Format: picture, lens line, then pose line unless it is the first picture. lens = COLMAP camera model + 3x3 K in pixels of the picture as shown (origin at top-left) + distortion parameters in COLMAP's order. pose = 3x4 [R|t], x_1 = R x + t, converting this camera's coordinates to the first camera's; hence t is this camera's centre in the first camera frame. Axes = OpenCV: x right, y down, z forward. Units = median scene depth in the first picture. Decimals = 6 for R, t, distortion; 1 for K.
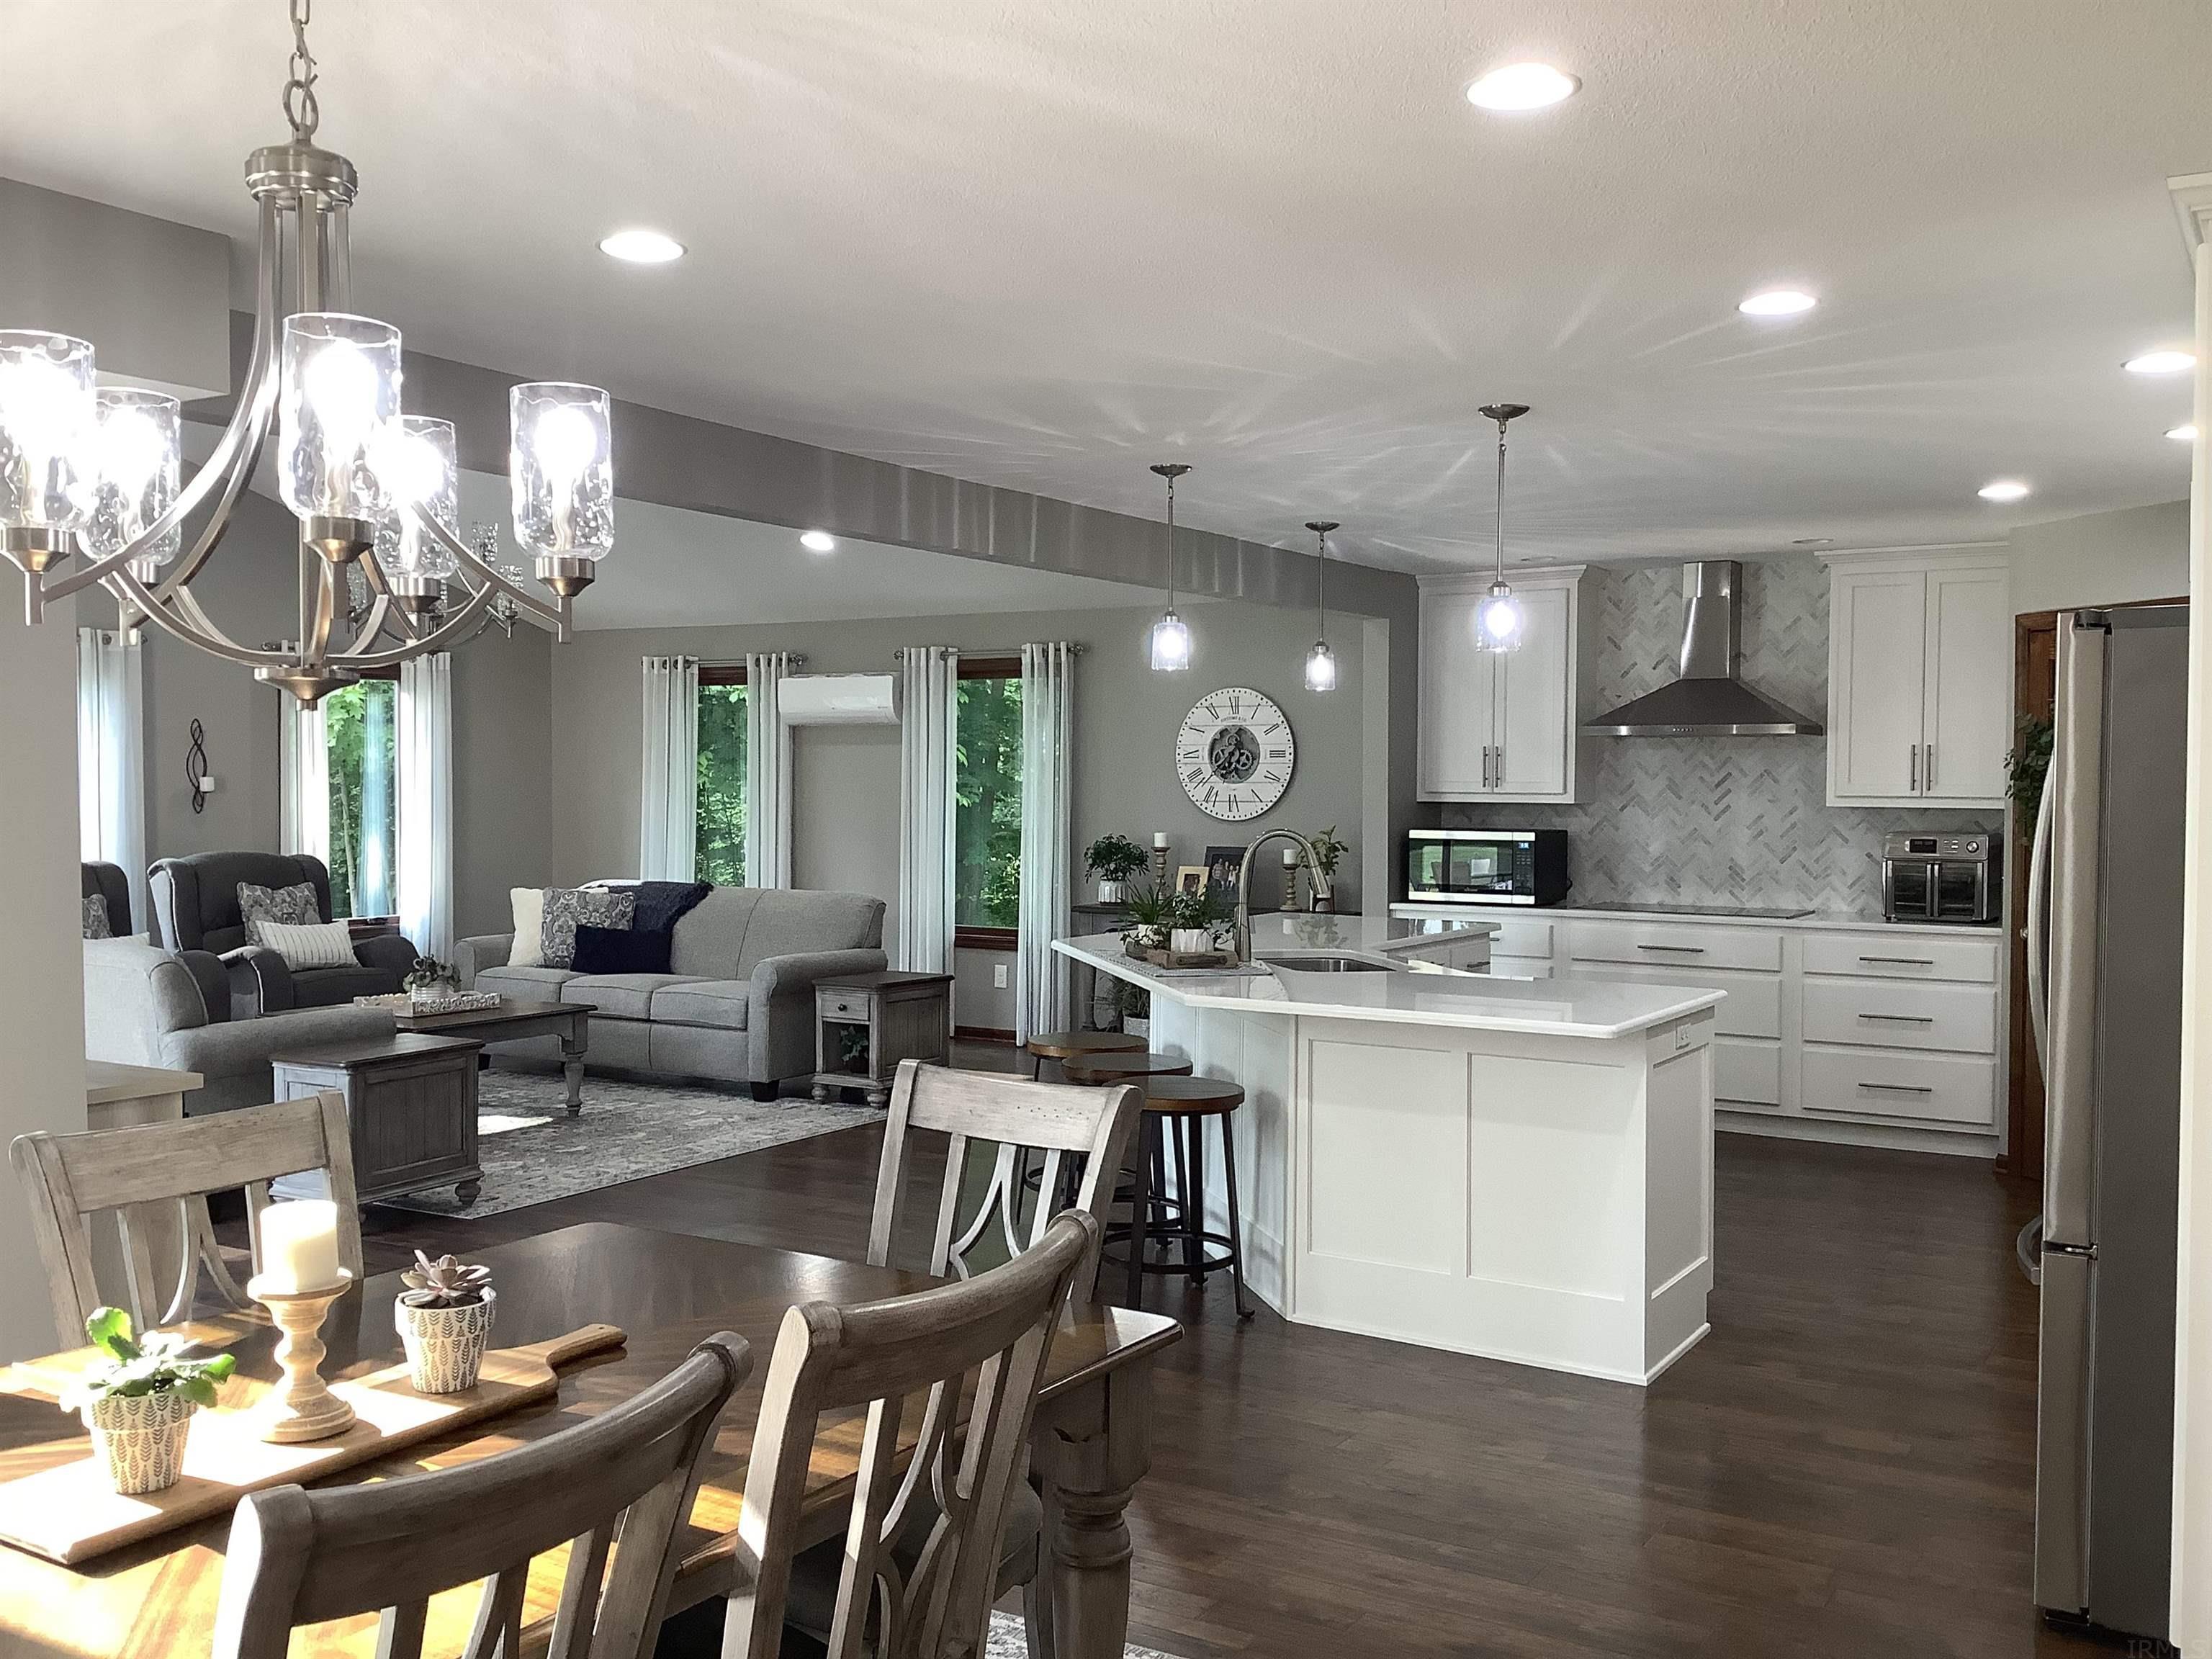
lens RADIAL K [[2012.5, 0, 1120.2], [0, 2012.5, 825.1], [0, 0, 1]] dist [0.137248, -0.311361]
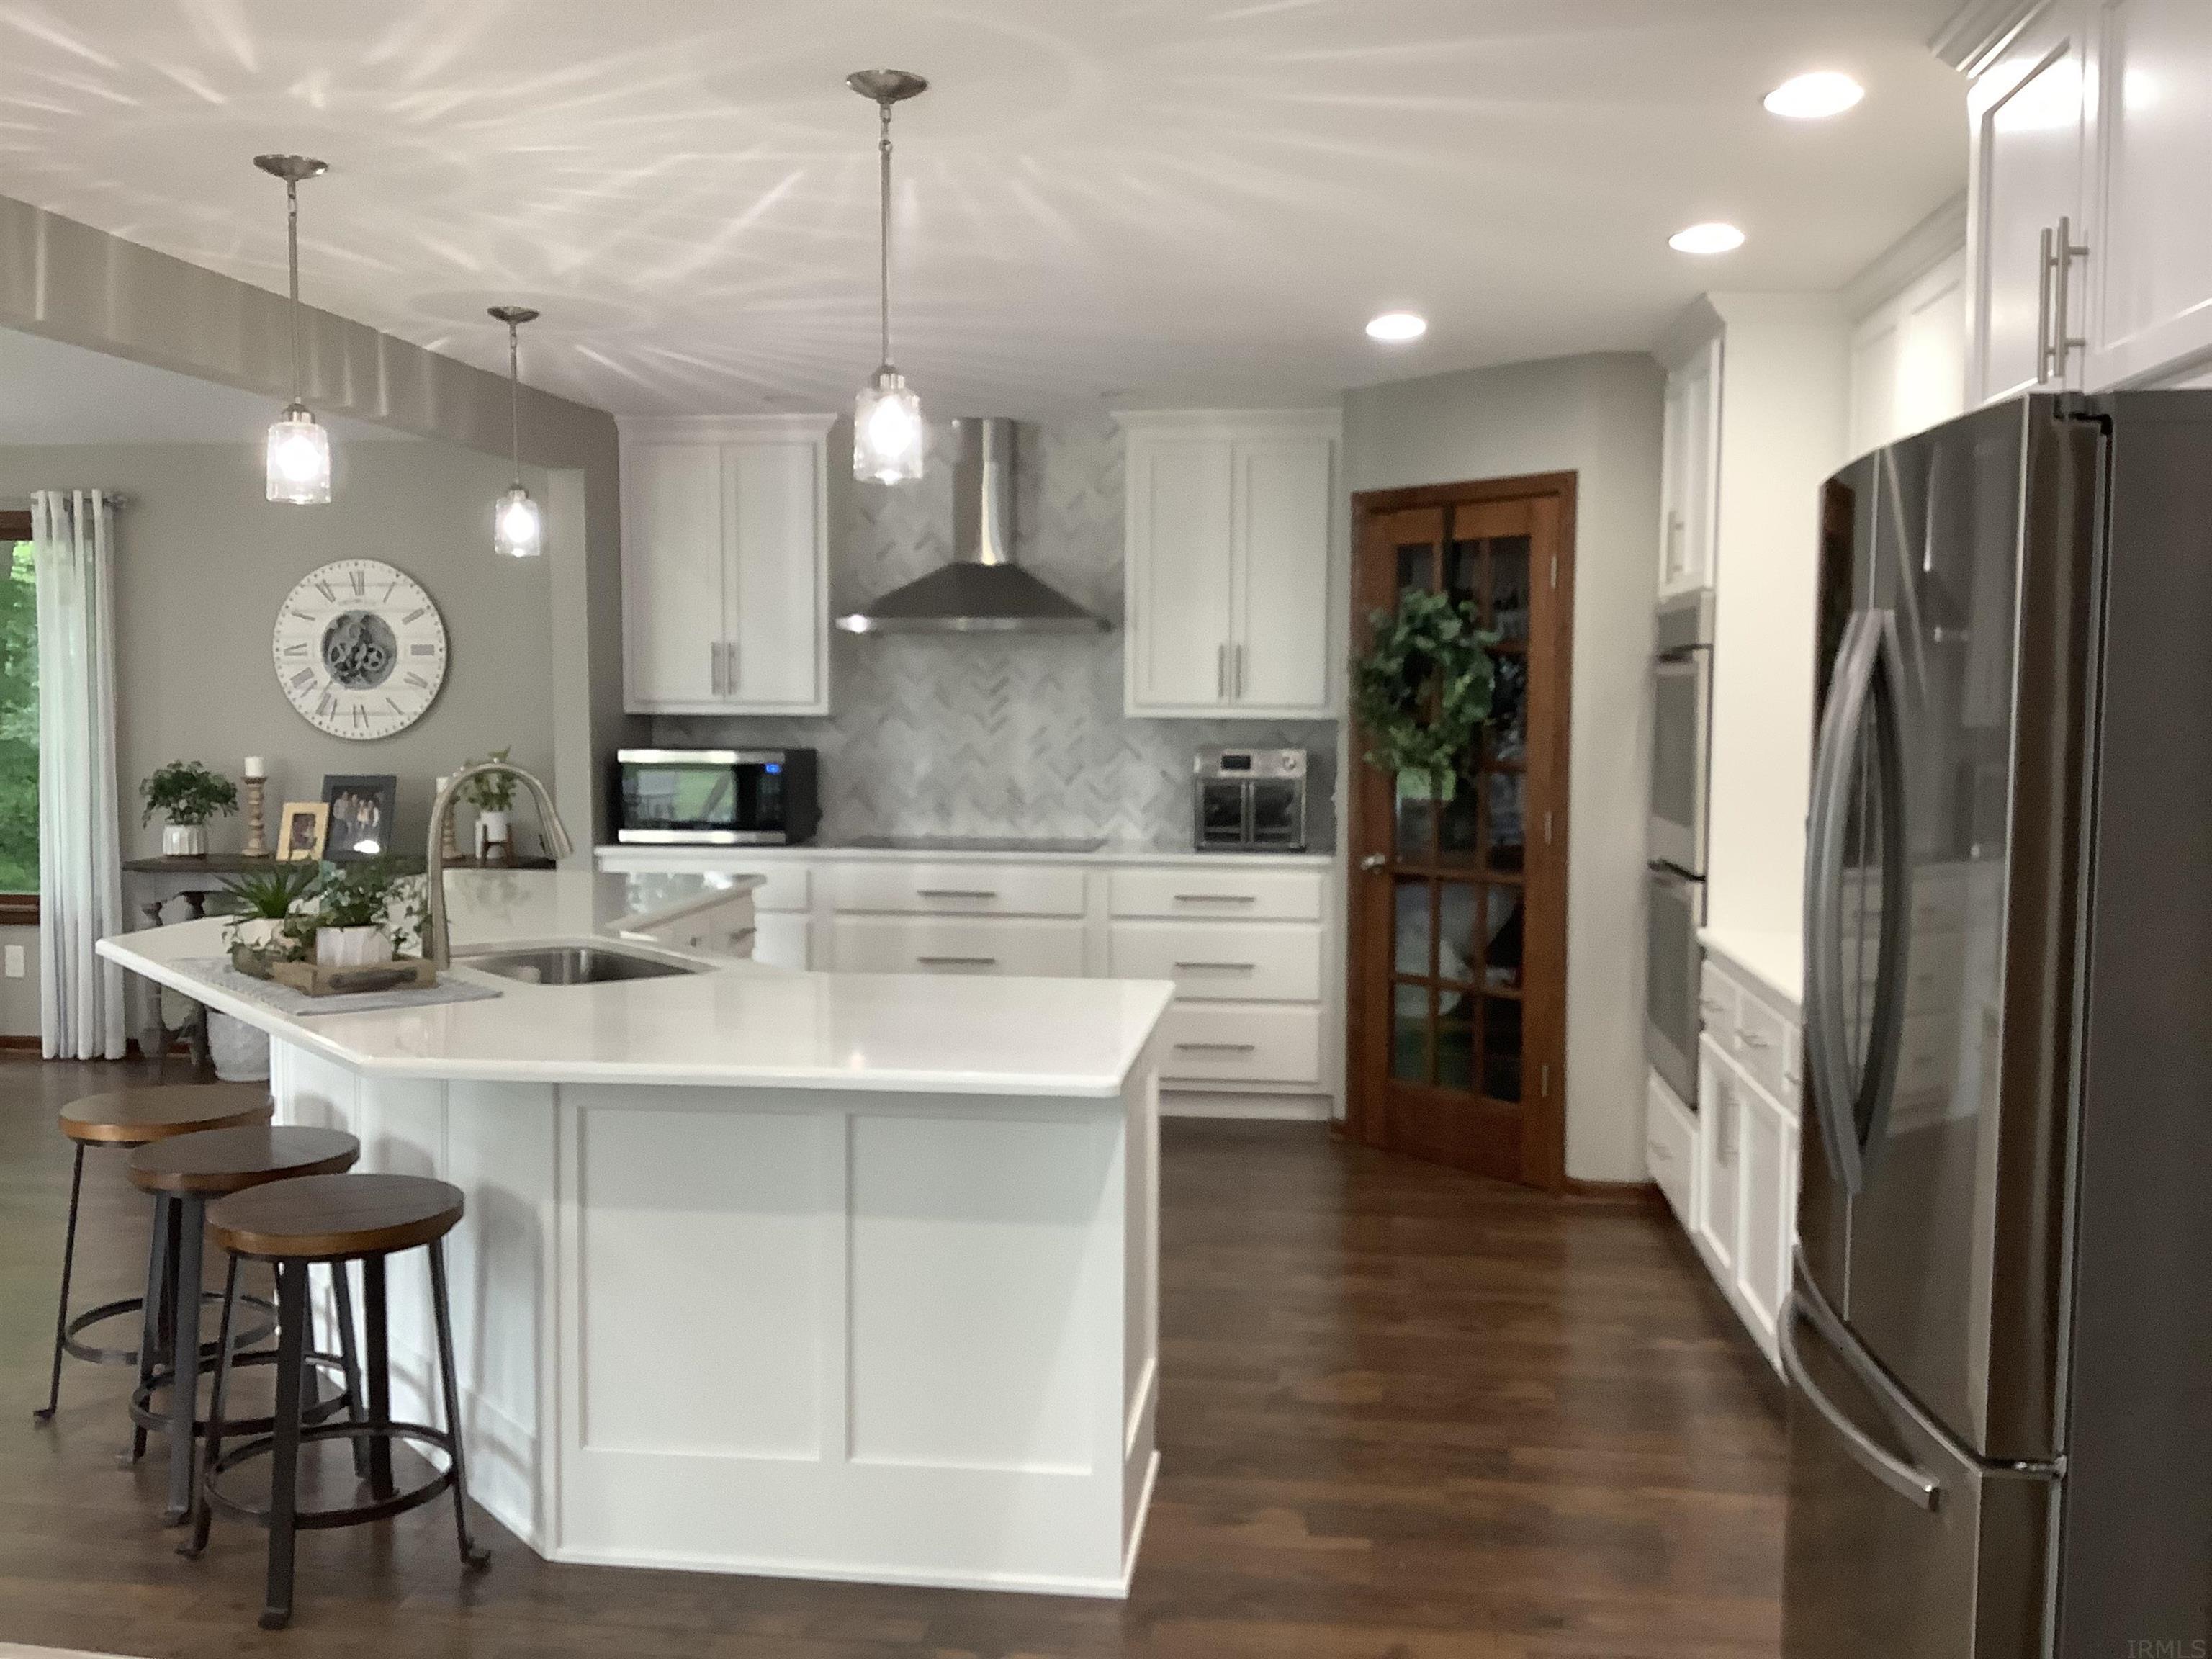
lens RADIAL K [[2012.5, 0, 1120.2], [0, 2012.5, 825.1], [0, 0, 1]] dist [0.137248, -0.311361]
pose [[0.906563, -0.030022, 0.421001, -0.008990], [0.010655, 0.998777, 0.048280, -0.004635], [-0.421936, -0.039283, 0.905774, 0.230665]]
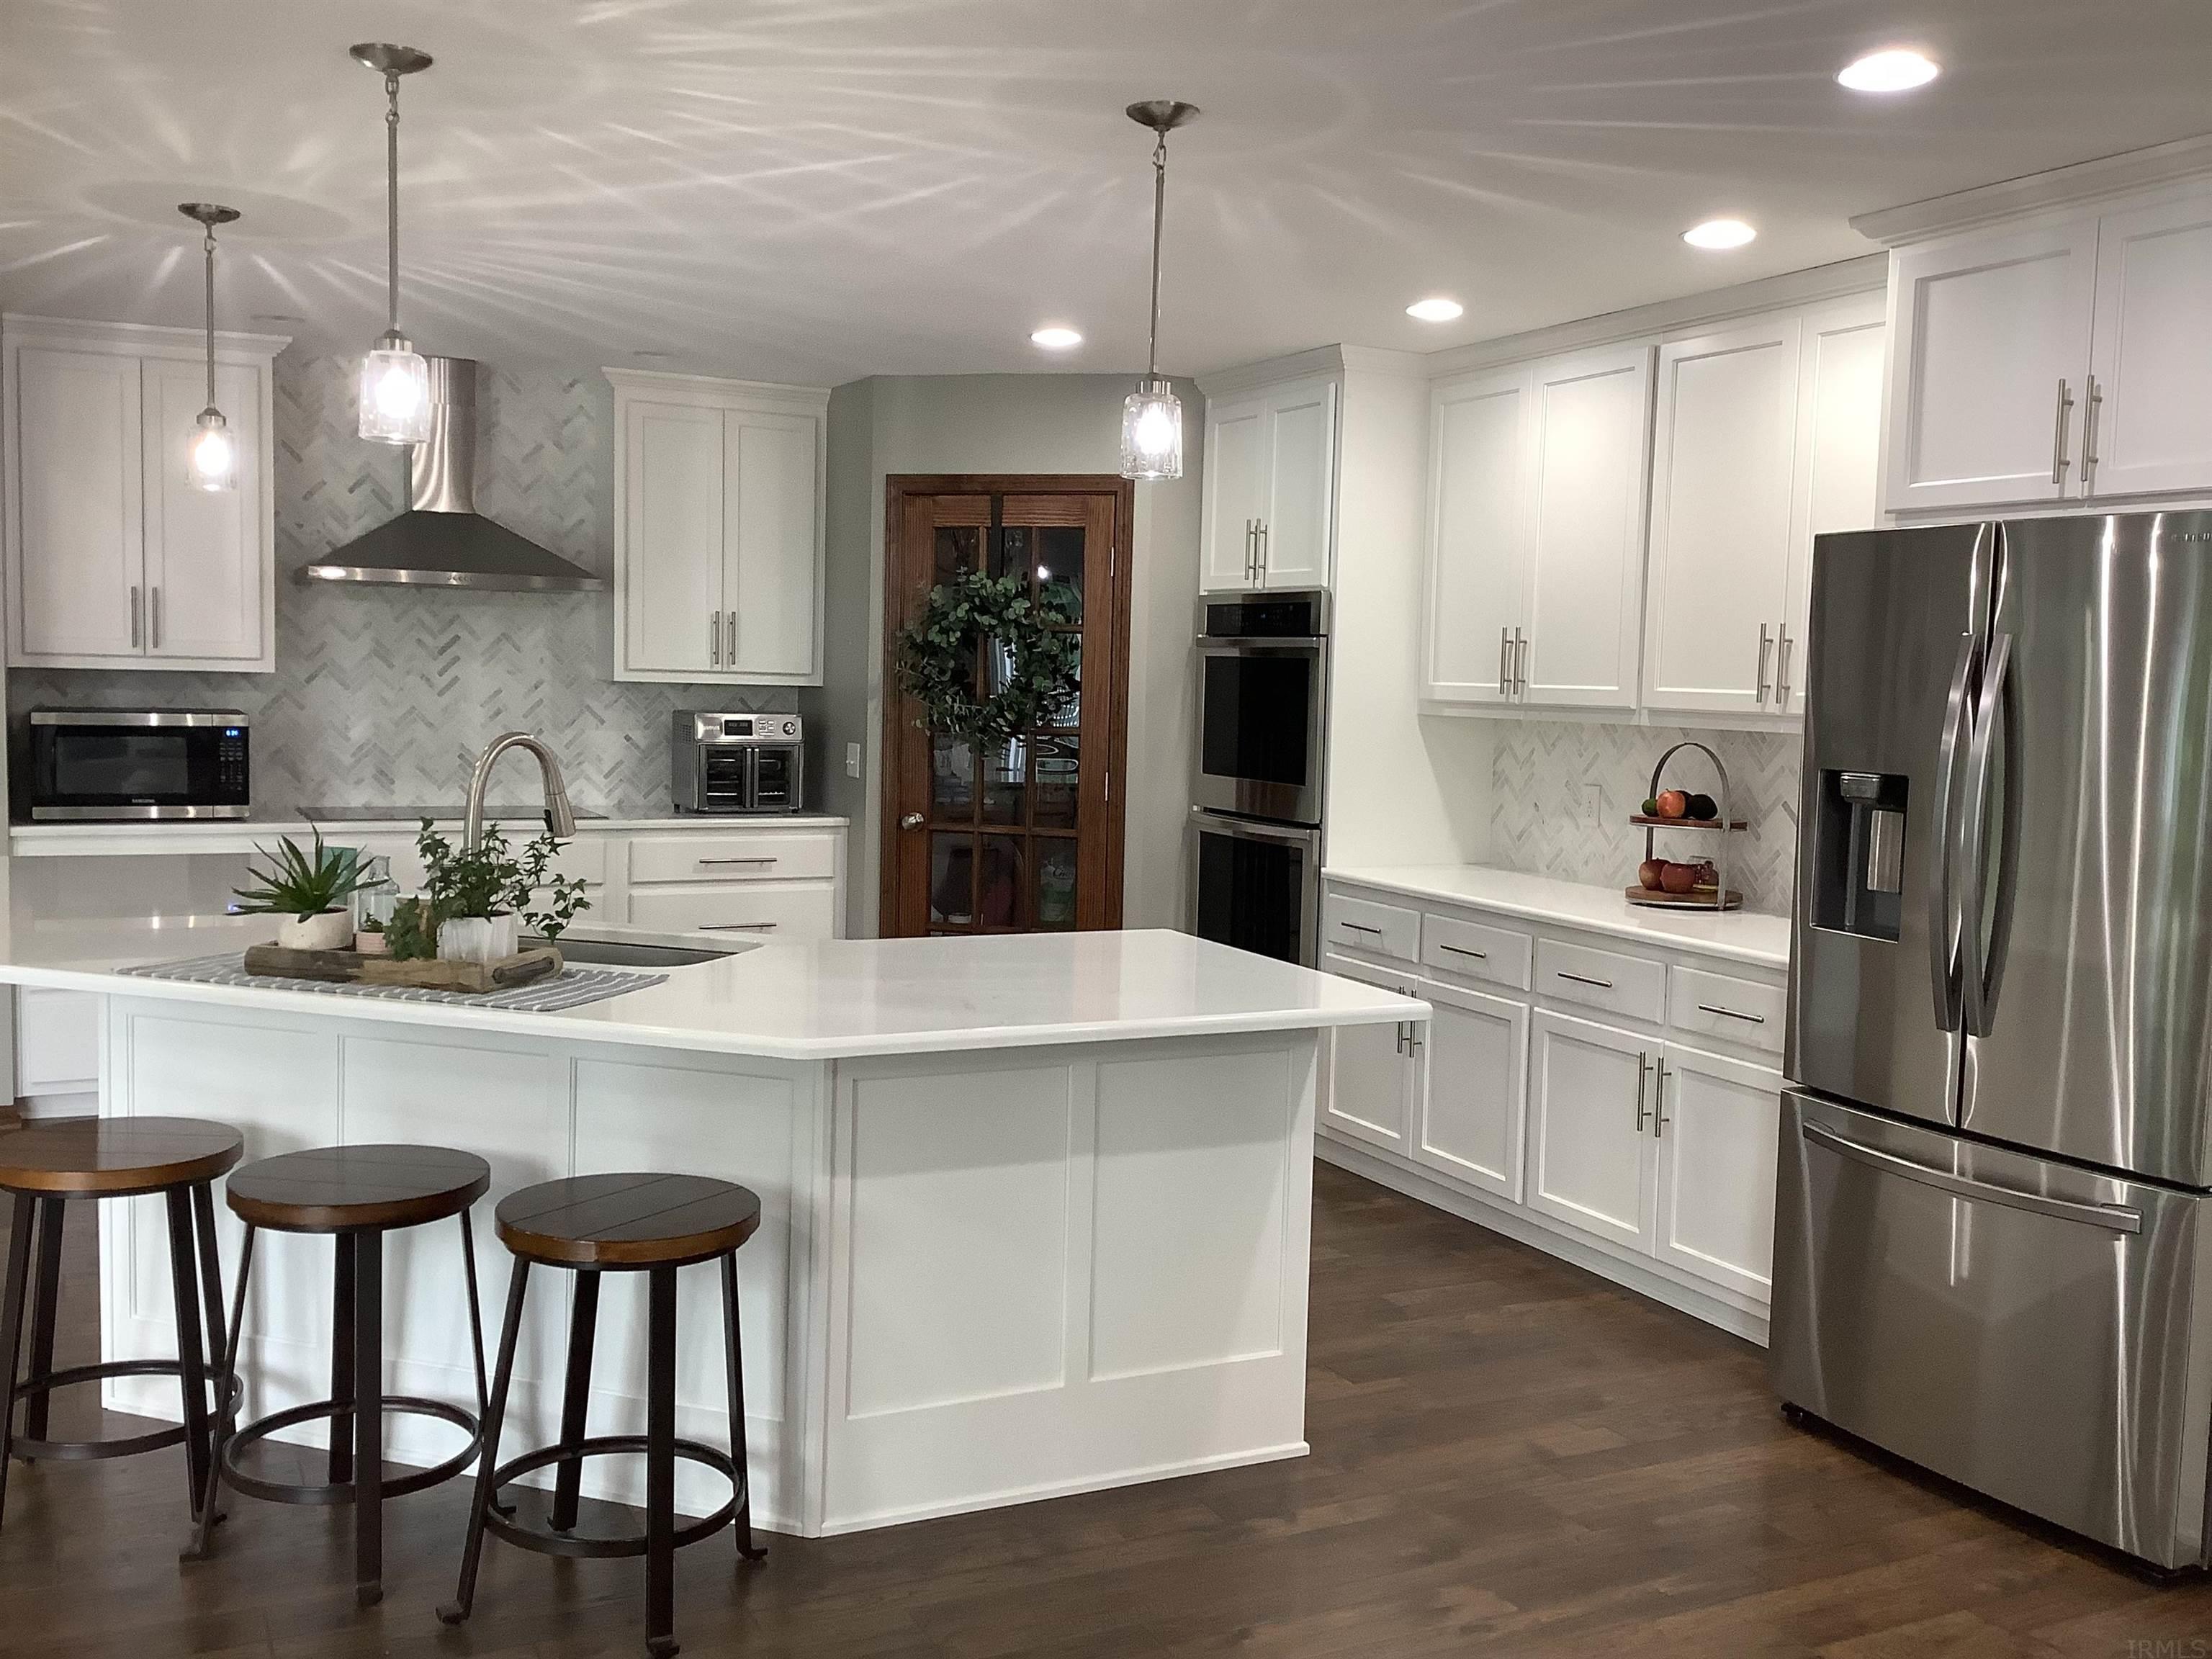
lens RADIAL K [[1987.3, 0, 1119.6], [0, 1987.3, 830.5], [0, 0, 1]] dist [0.146800, -0.305846]
pose [[0.528838, -0.062186, 0.846441, -0.230998], [-0.003334, 0.997152, 0.075341, -0.010171], [-0.848716, -0.042665, 0.527125, 0.376349]]
